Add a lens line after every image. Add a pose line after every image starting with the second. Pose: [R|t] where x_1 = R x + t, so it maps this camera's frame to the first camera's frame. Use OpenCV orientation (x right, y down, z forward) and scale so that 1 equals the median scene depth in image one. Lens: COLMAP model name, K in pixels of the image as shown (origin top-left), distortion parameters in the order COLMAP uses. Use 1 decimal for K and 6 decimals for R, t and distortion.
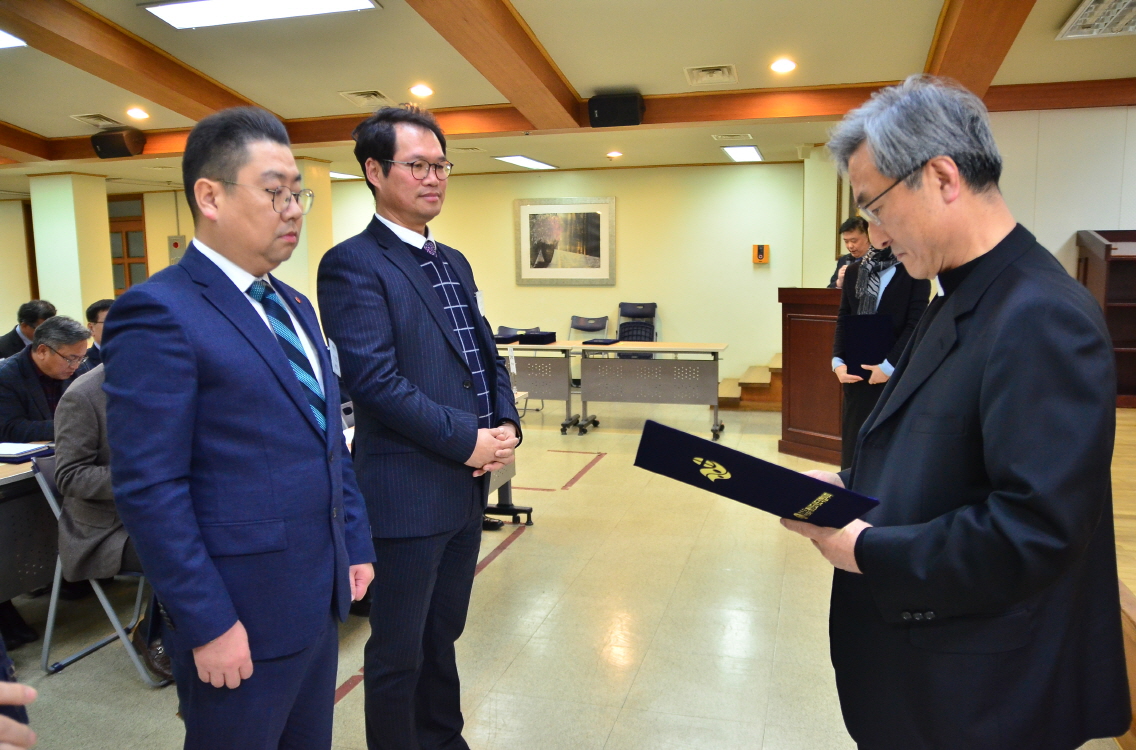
lens RADIAL K [[855.9, 0, 580.9], [0, 855.9, 387.3], [0, 0, 1]] dist [-0.112657, 0.080757]
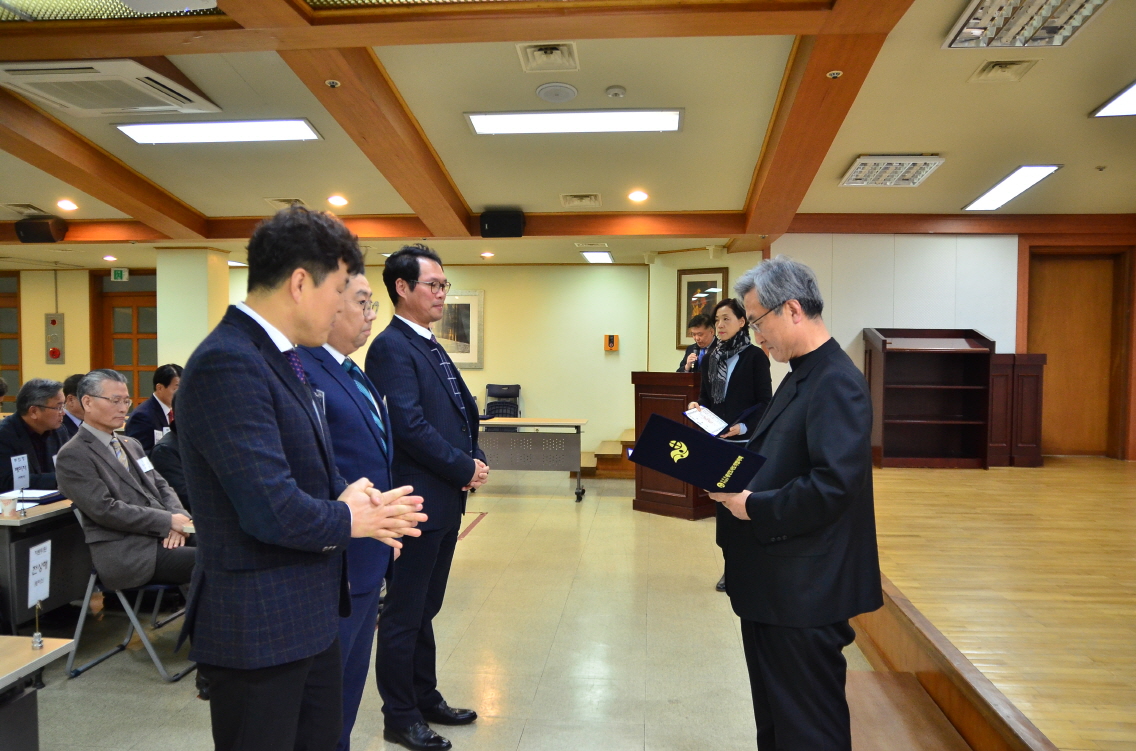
lens RADIAL K [[855.9, 0, 566.9], [0, 855.9, 378.8], [0, 0, 1]] dist [-0.112657, 0.080757]
pose [[0.984972, 0.011520, 0.172328, -0.066838], [0.007277, 0.994119, -0.108049, 0.023269], [-0.172559, 0.107680, 0.979096, -0.168264]]
